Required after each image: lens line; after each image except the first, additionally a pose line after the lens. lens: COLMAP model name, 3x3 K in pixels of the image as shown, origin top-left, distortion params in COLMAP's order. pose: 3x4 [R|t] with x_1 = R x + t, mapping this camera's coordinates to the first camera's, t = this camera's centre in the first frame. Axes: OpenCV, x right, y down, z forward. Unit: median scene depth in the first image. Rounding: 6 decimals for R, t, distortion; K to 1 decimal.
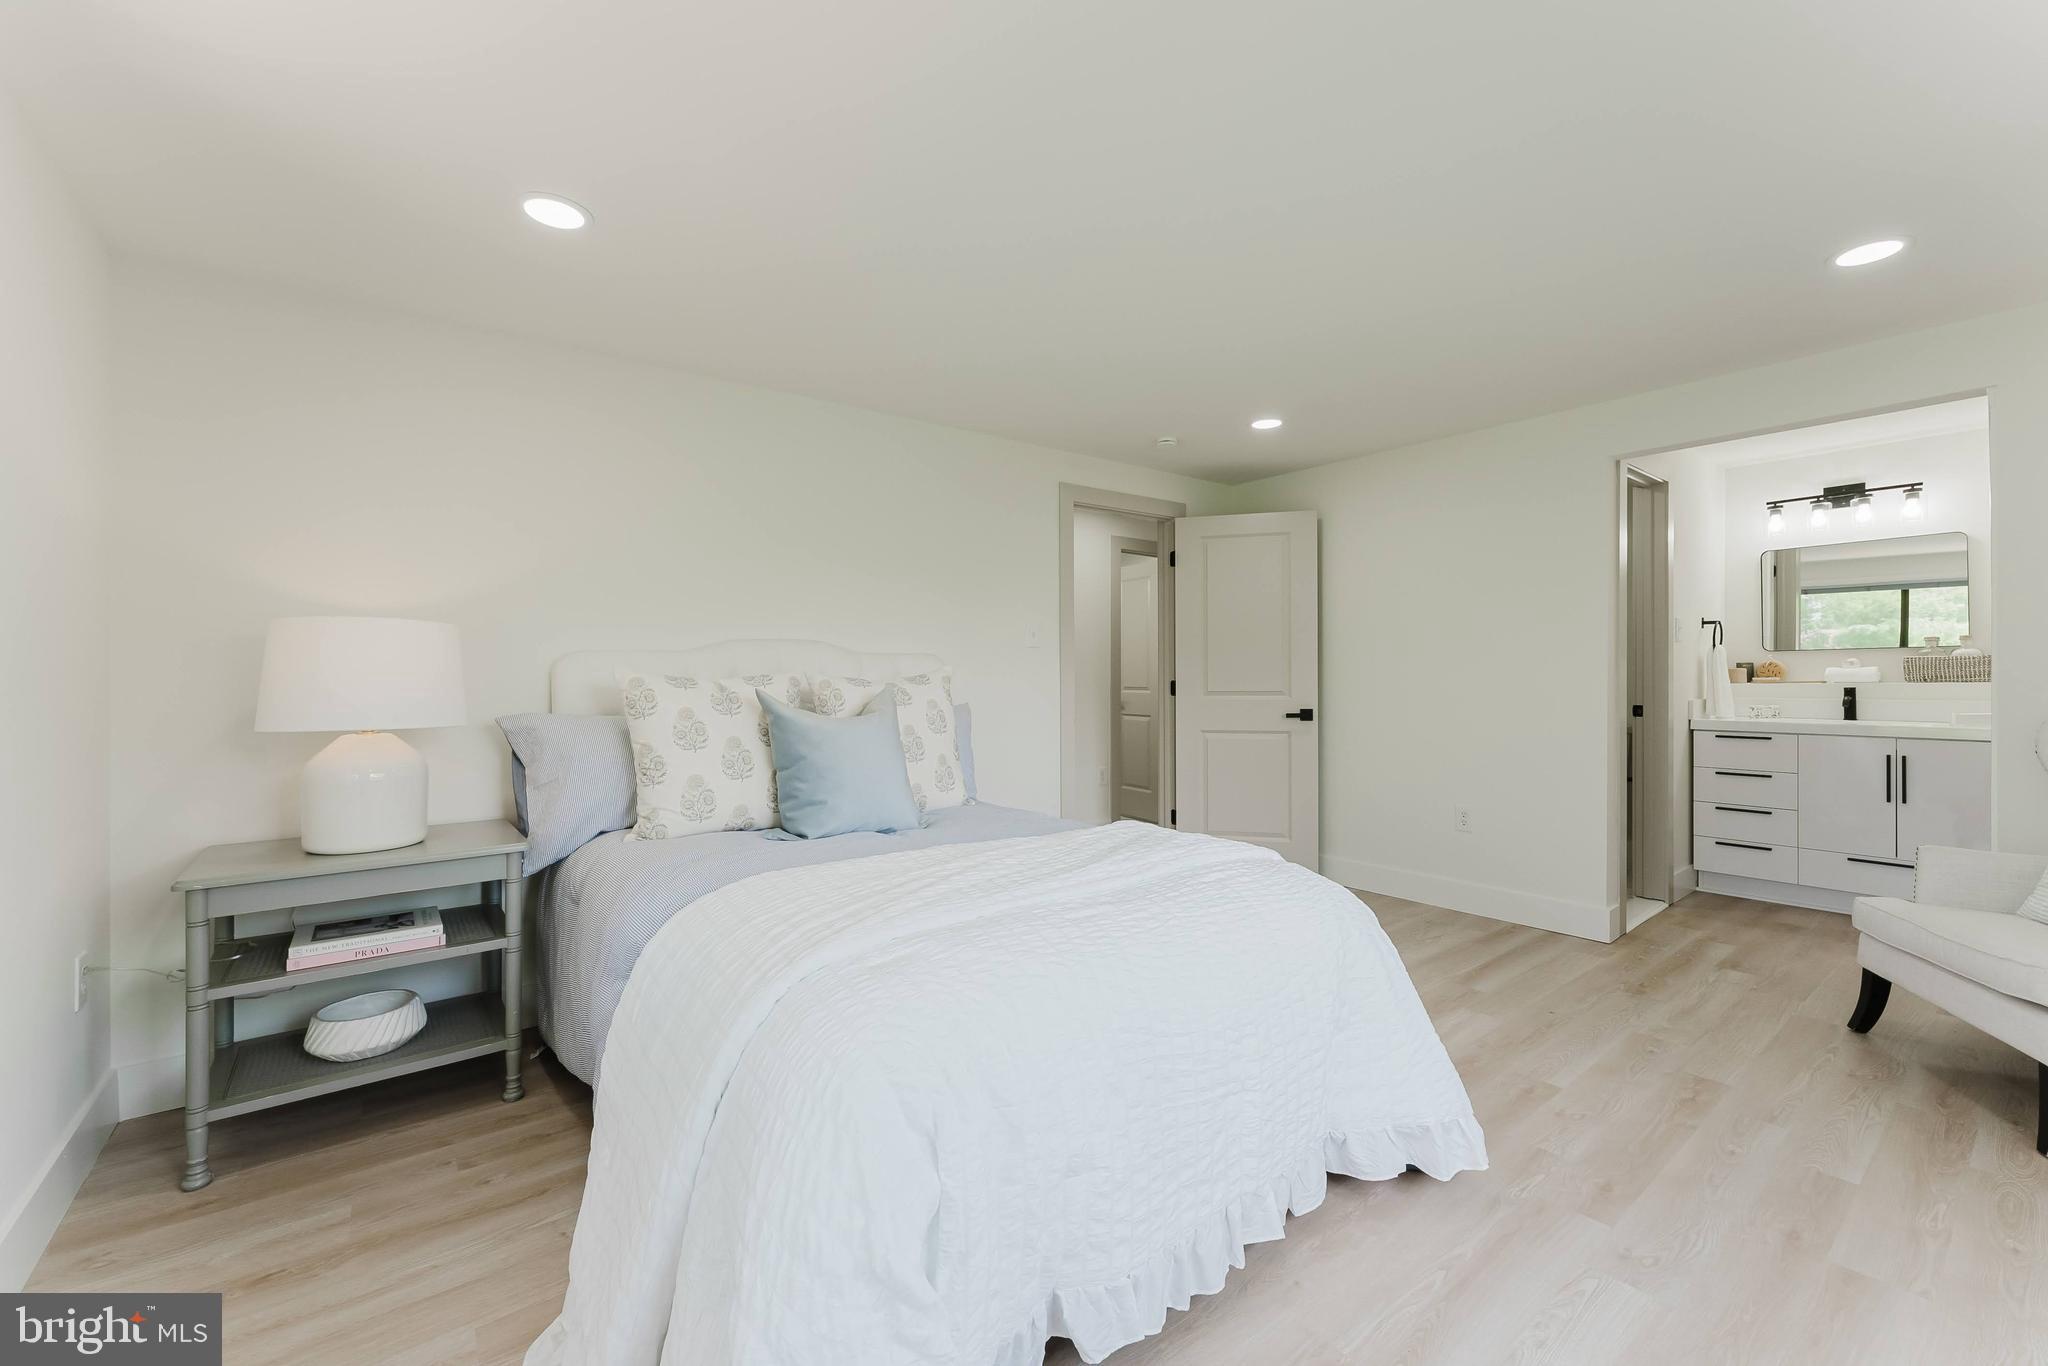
lens RADIAL K [[825.4, 0, 1029.6], [0, 825.4, 672.5], [0, 0, 1]] dist [0.001808, 0.000421]
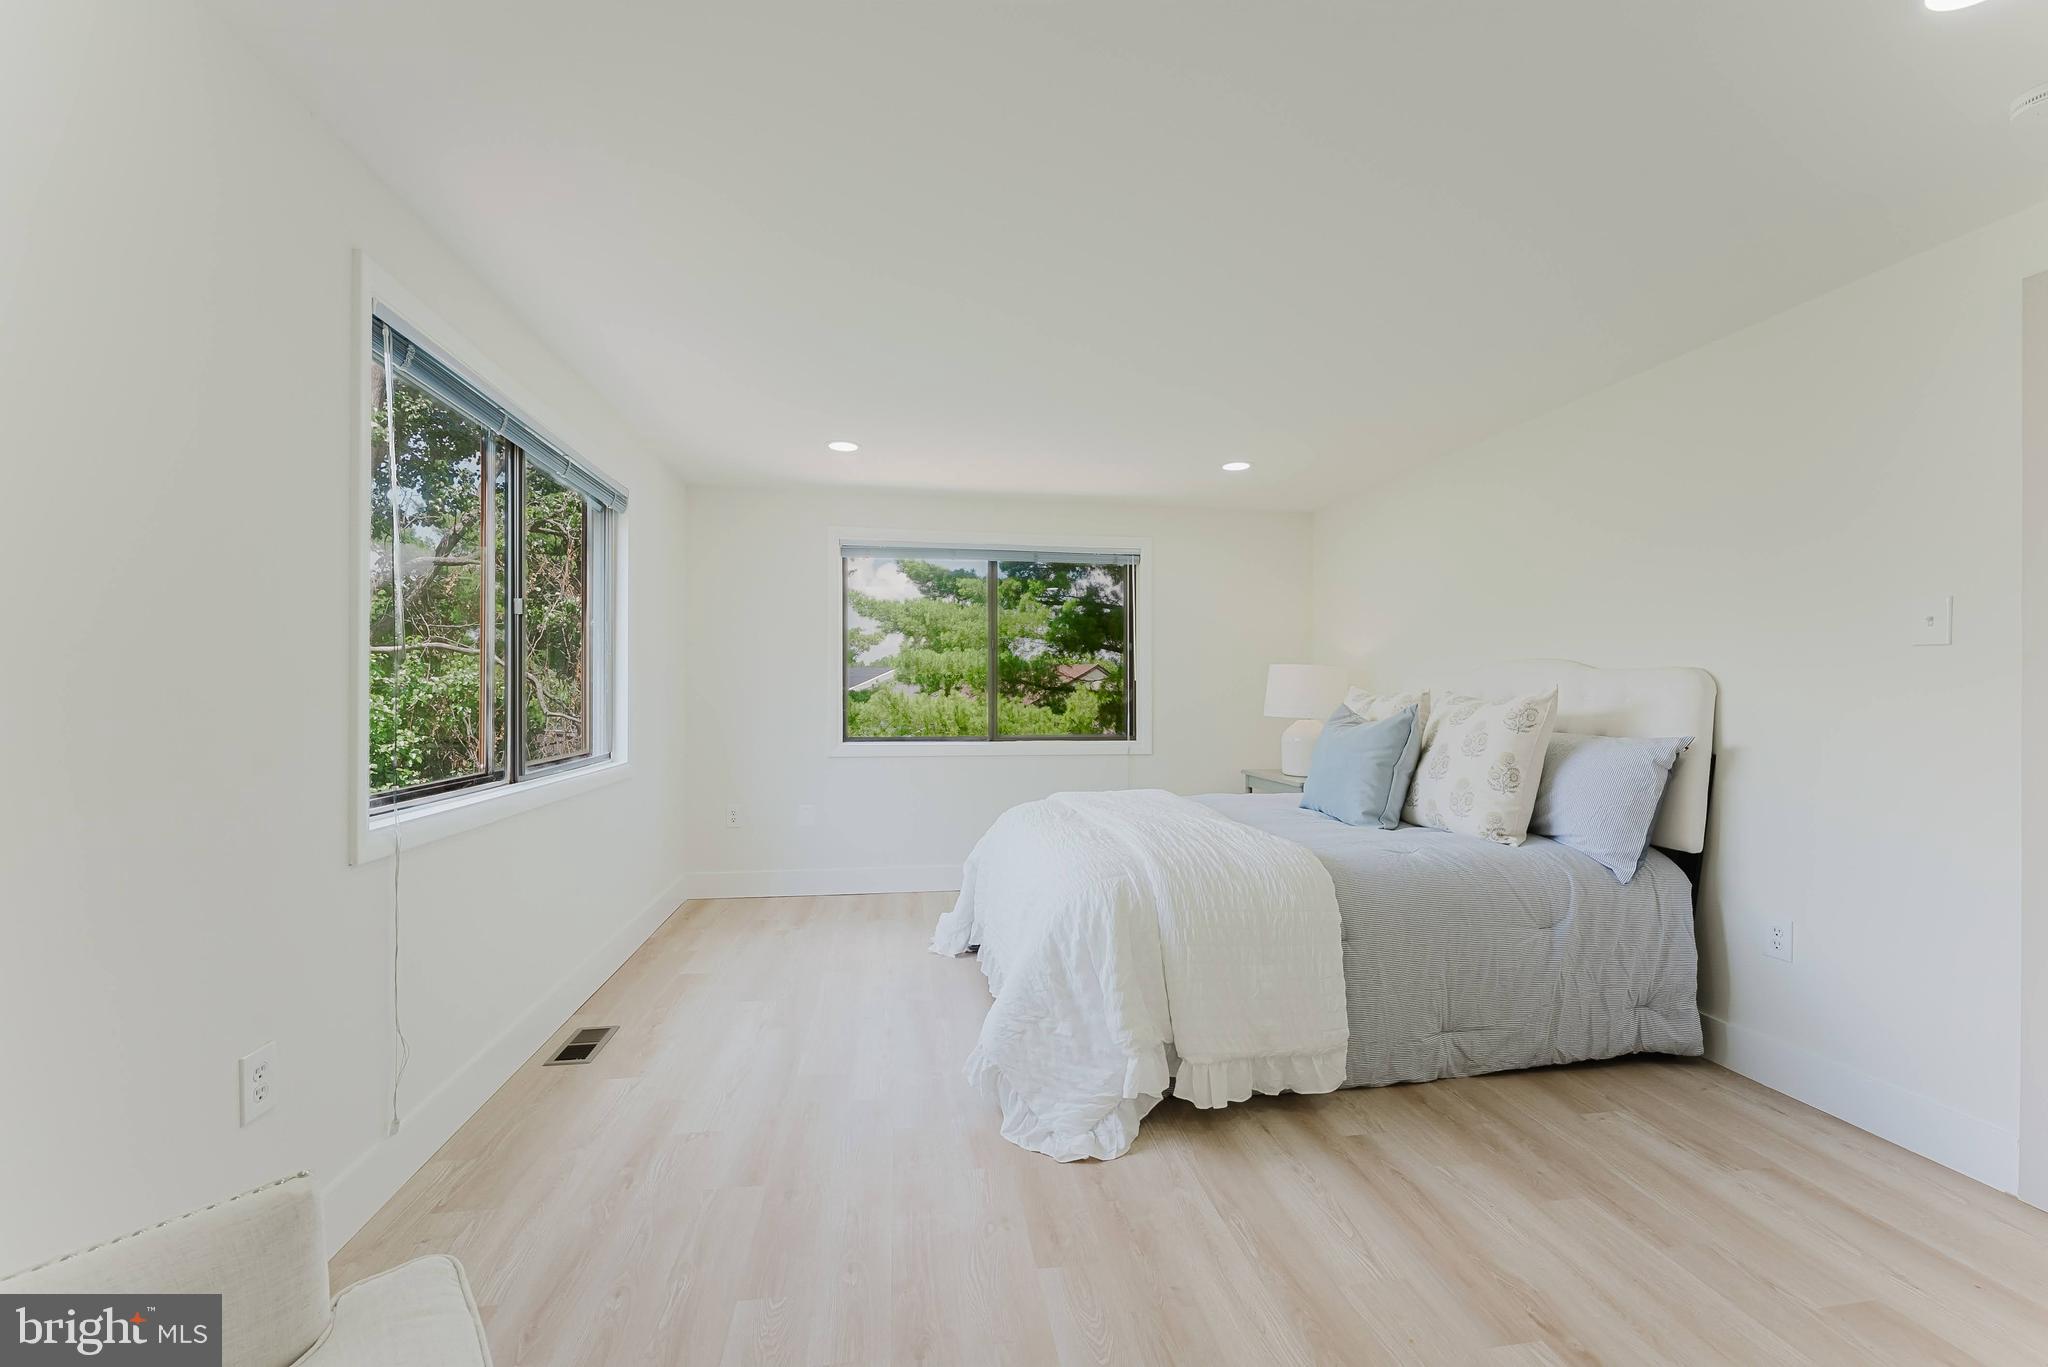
lens RADIAL K [[827.3, 0, 1033.4], [0, 827.3, 685.7], [0, 0, 1]] dist [-0.000885, -0.000056]
pose [[-0.482756, -0.000153, -0.875755, 1.309411], [0.002646, 0.999995, -0.001634, -0.007109], [0.875751, -0.003106, -0.482753, 1.376652]]
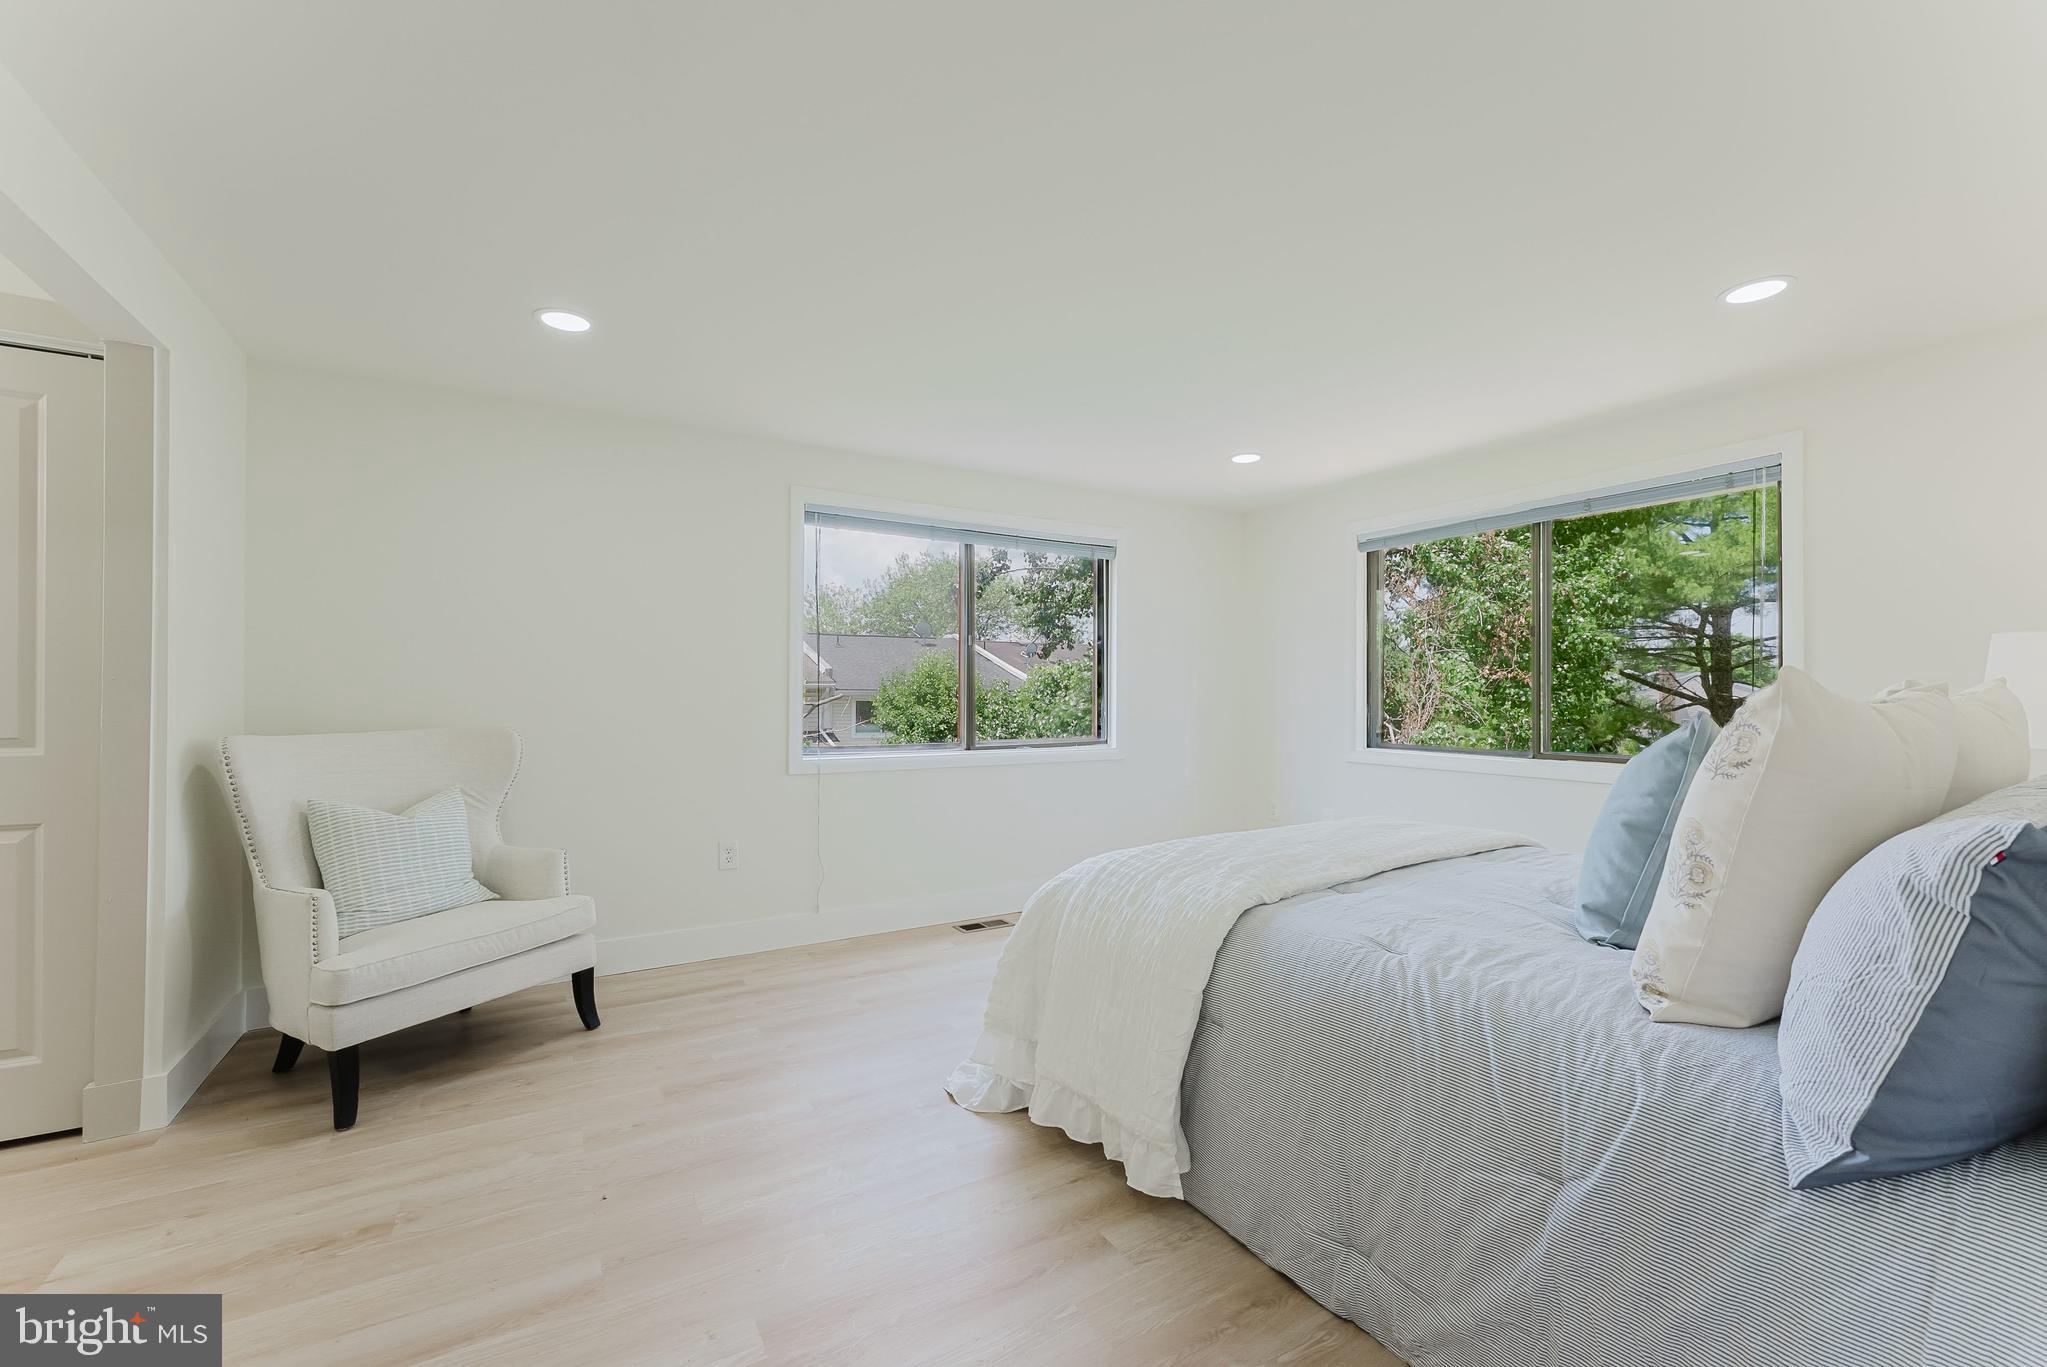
lens RADIAL K [[826.9, 0, 1032.9], [0, 826.9, 685.7], [0, 0, 1]] dist [-0.000885, -0.000056]
pose [[-0.992746, 0.005653, 0.120098, 0.249805], [0.003949, 0.999888, -0.014422, 0.006344], [-0.120167, -0.013843, -0.992657, 2.032861]]
